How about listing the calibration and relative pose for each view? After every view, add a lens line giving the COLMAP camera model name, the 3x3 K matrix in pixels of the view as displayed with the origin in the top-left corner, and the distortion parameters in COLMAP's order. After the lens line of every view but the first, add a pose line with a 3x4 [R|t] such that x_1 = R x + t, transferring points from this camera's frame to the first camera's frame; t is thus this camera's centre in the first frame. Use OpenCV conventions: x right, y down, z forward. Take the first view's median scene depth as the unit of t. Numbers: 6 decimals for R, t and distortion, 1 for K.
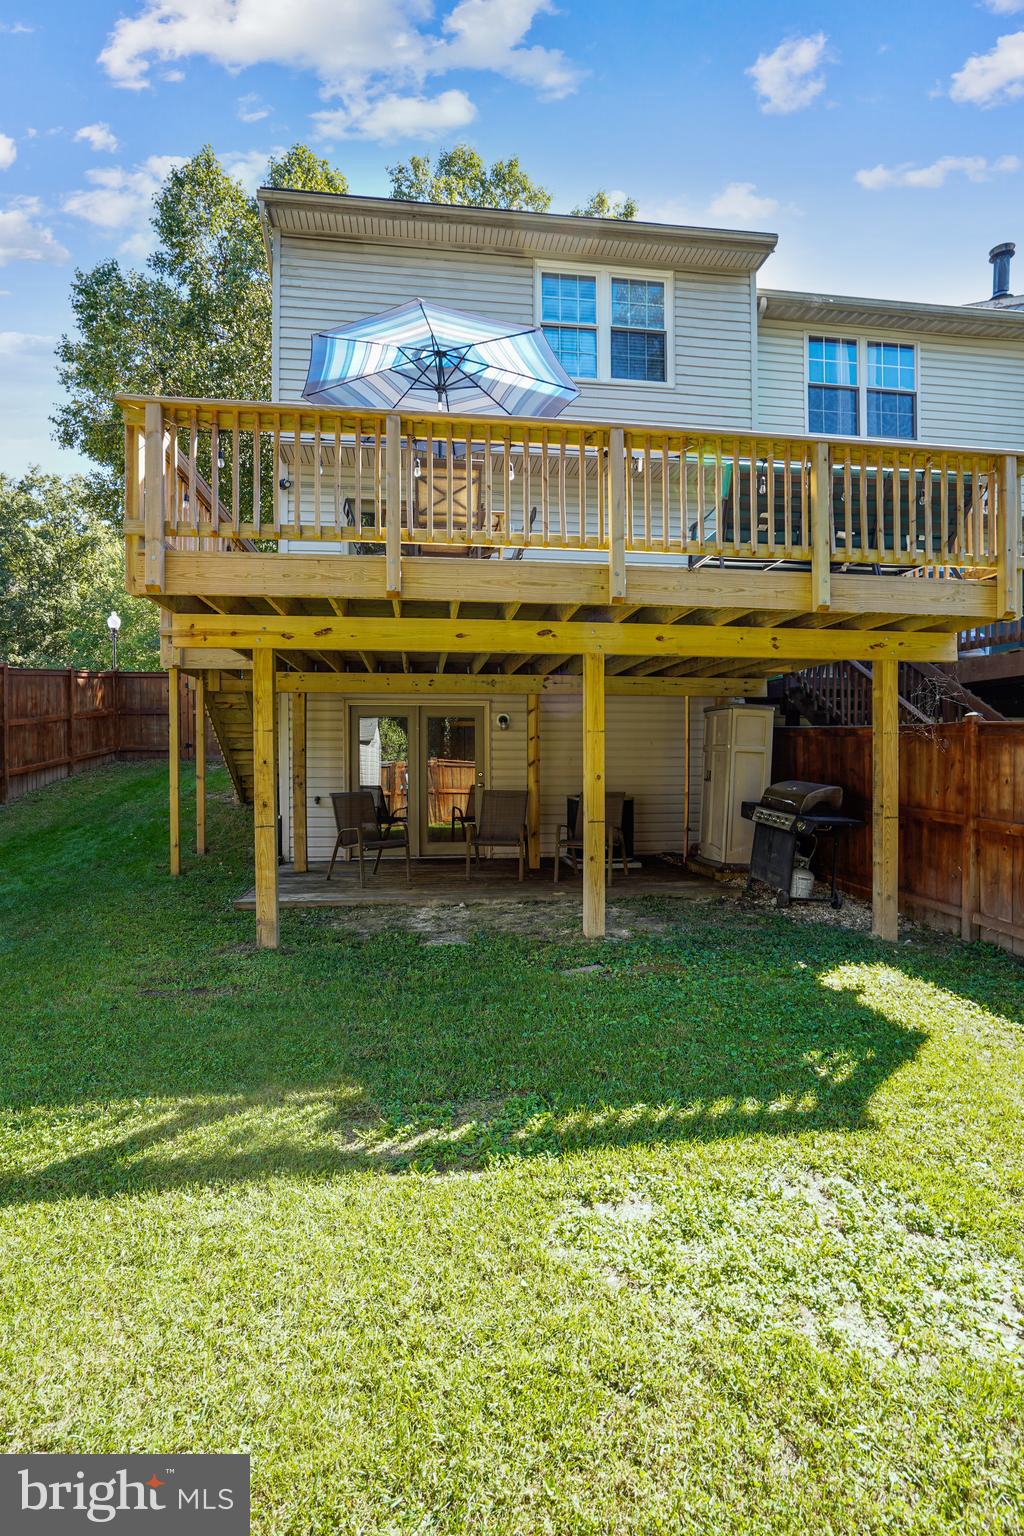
lens RADIAL K [[720.3, 0, 512.0], [0, 720.3, 768.0], [0, 0, 1]] dist [-0.049836, 0.021625]
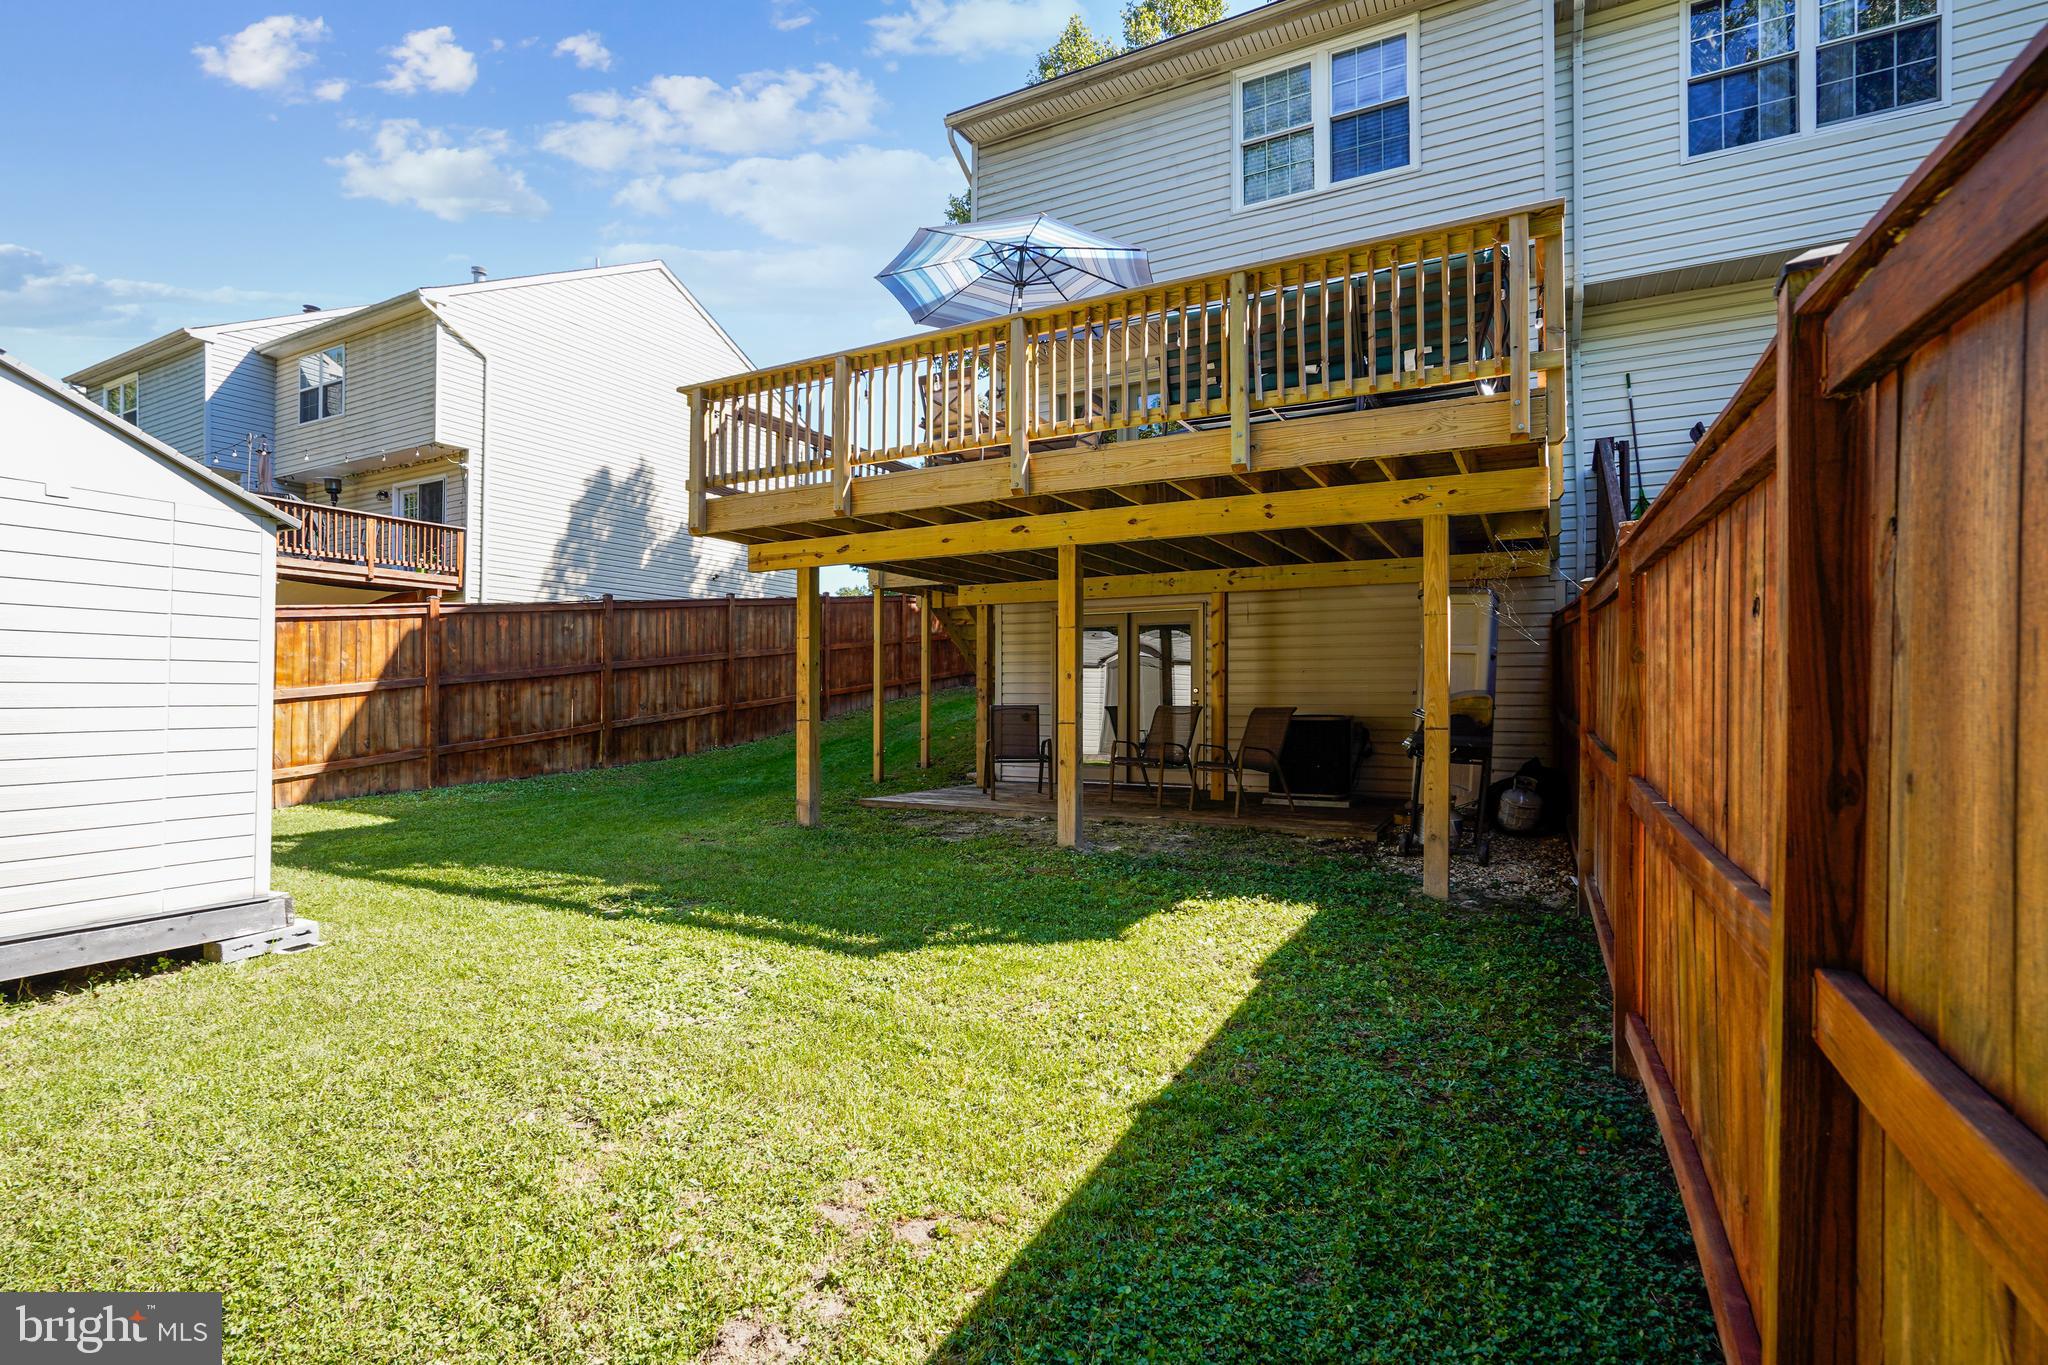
lens RADIAL K [[960.4, 0, 1032.5], [0, 960.4, 691.1], [0, 0, 1]] dist [-0.049836, 0.021625]
pose [[0.811290, -0.002268, -0.584639, 0.491587], [-0.009912, 0.999795, -0.017633, 0.033011], [0.584560, 0.020100, 0.811102, -0.025914]]
